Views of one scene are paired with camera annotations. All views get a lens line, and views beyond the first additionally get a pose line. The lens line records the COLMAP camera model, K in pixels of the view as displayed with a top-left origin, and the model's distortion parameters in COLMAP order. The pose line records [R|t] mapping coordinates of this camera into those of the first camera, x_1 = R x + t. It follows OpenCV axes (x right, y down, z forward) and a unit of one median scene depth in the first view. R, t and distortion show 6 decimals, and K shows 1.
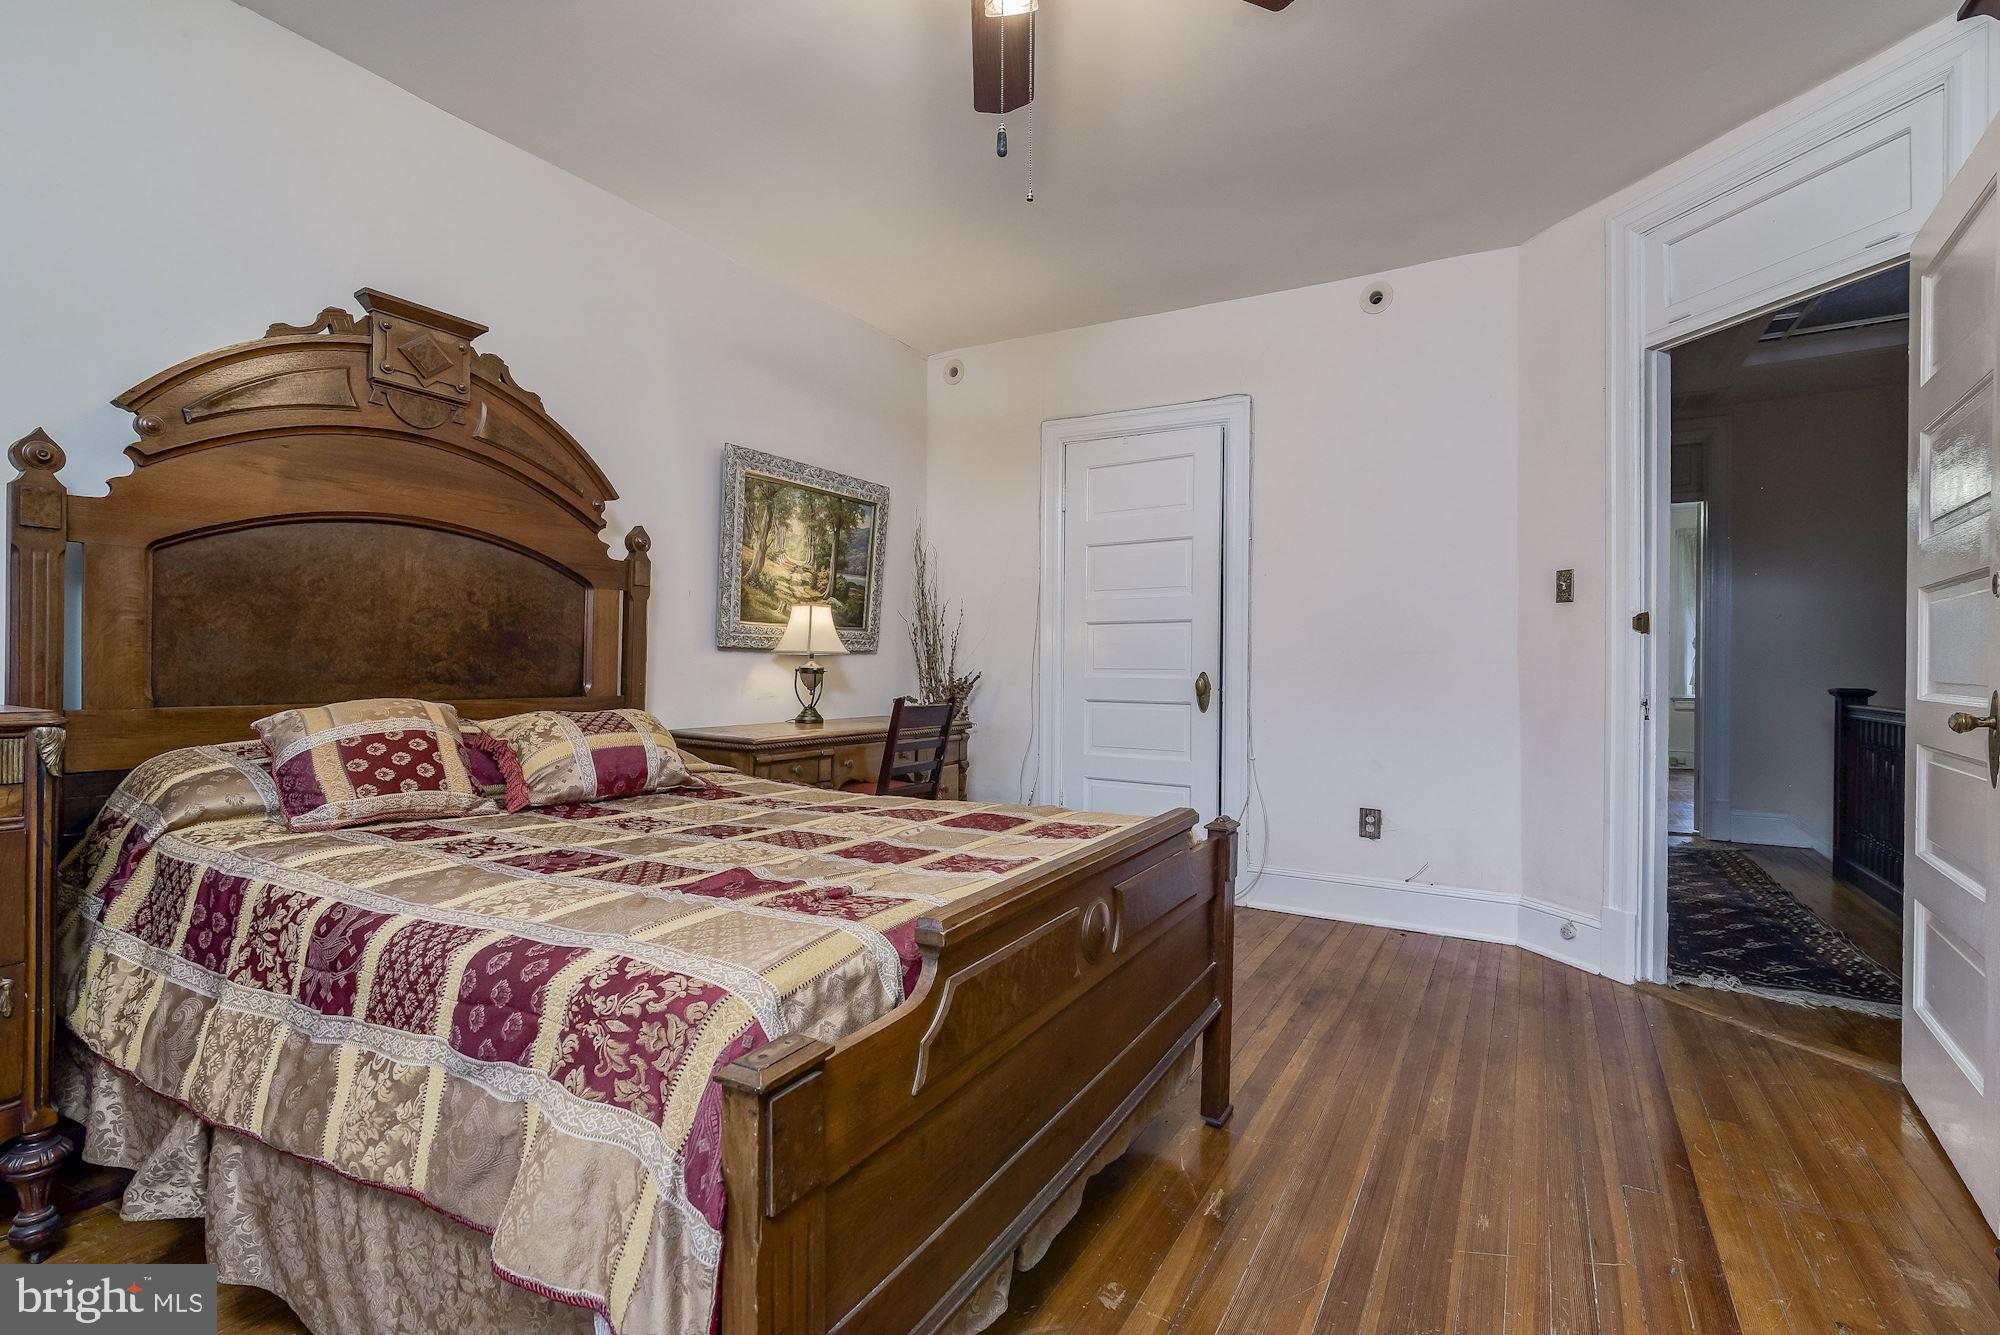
lens RADIAL K [[919.0, 0, 1000.0], [0, 919.0, 667.5], [0, 0, 1]] dist [0.002547, 0.000730]
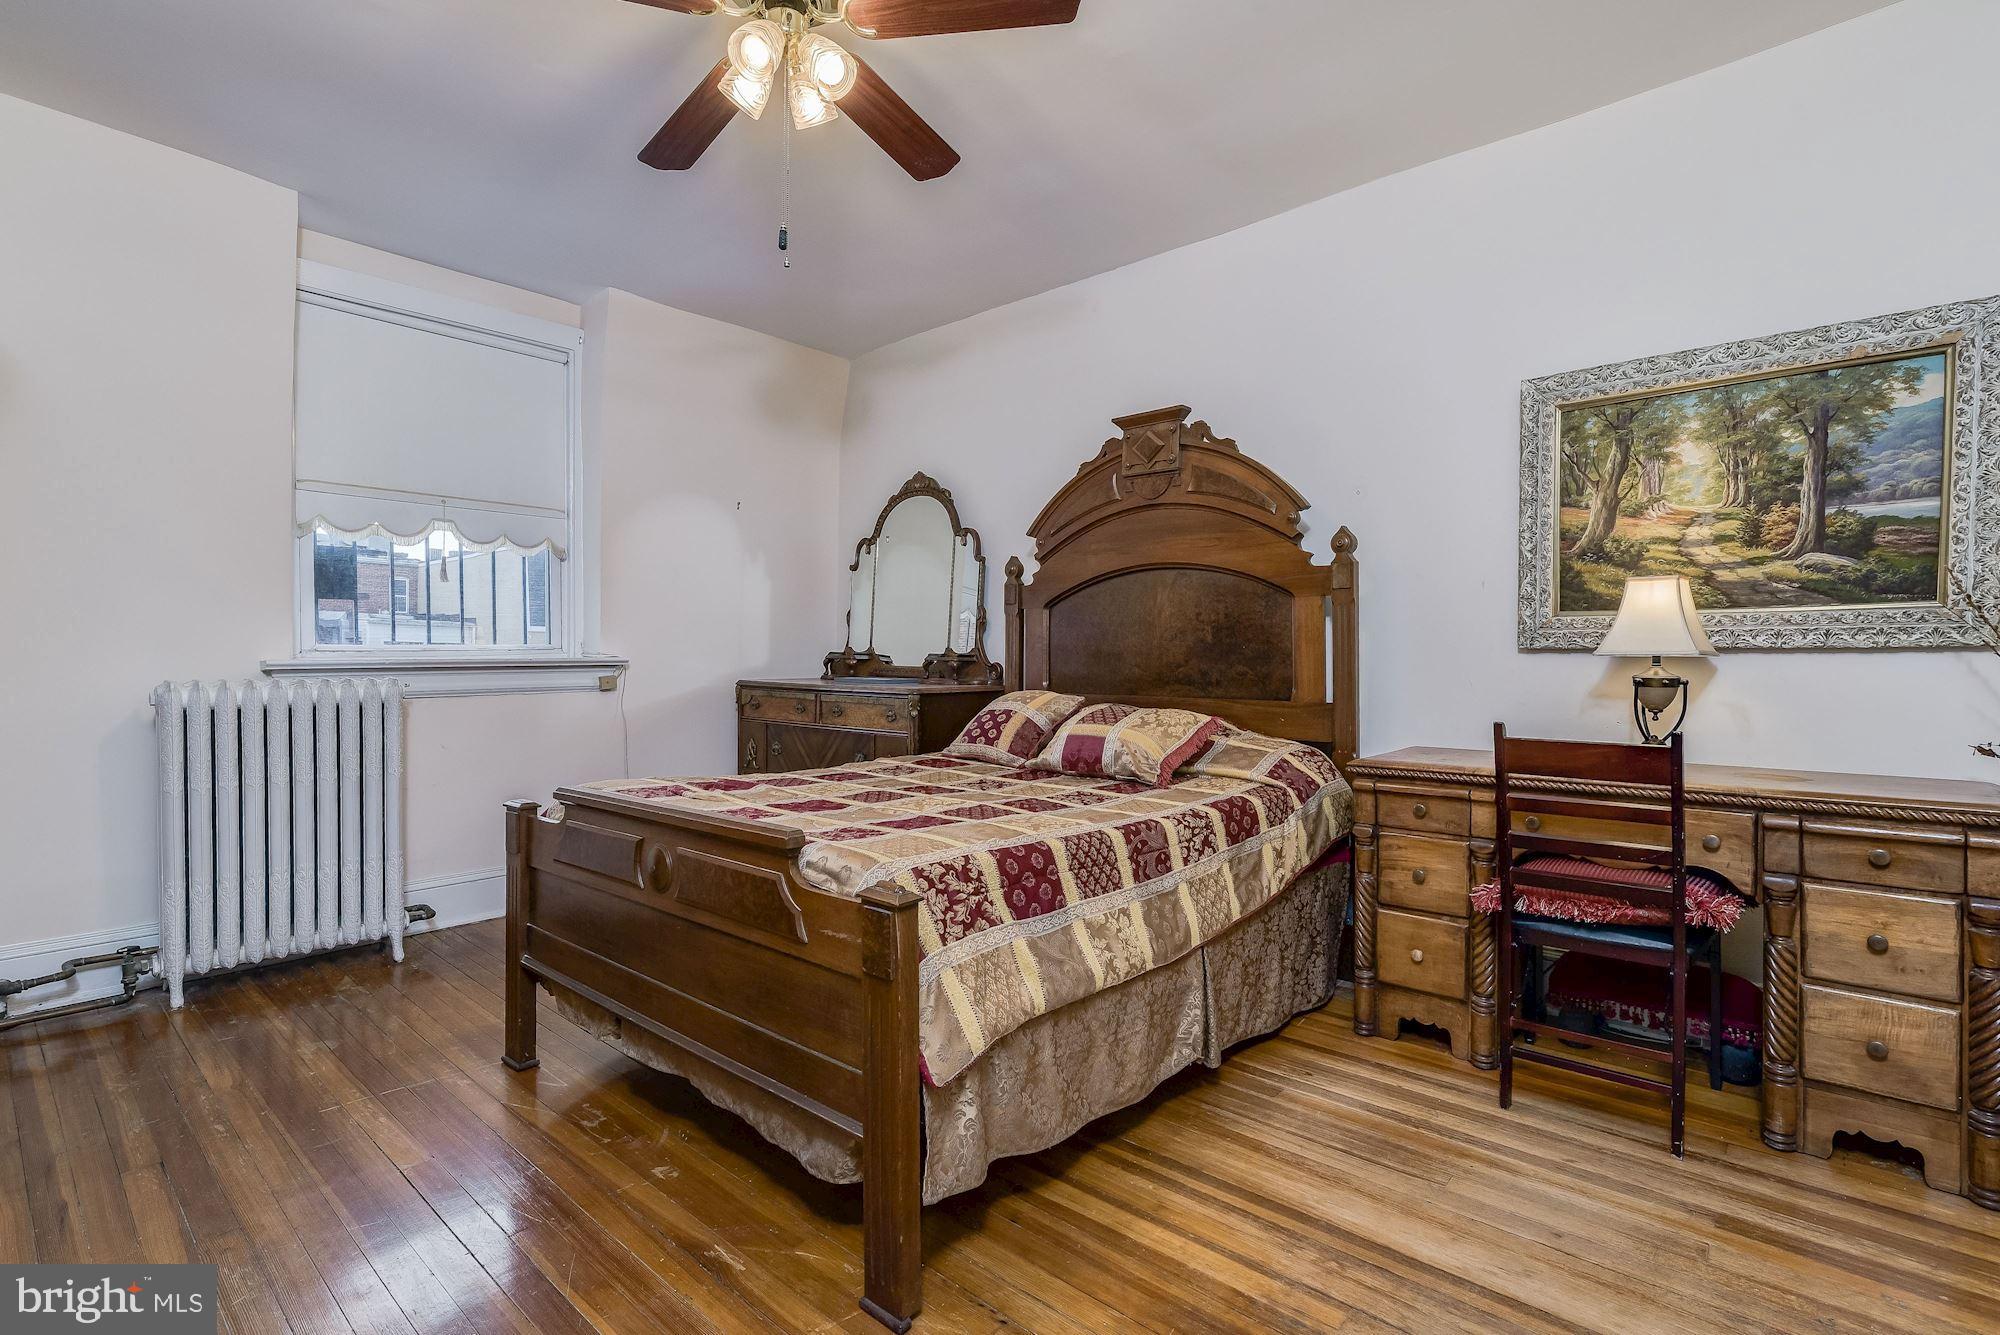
lens RADIAL K [[919.0, 0, 1000.0], [0, 919.0, 667.5], [0, 0, 1]] dist [0.002547, 0.000730]
pose [[-0.198197, -0.001847, -0.980161, 0.519768], [-0.007047, 0.999975, -0.000459, -0.003106], [0.980137, 0.006816, -0.198205, 0.704554]]
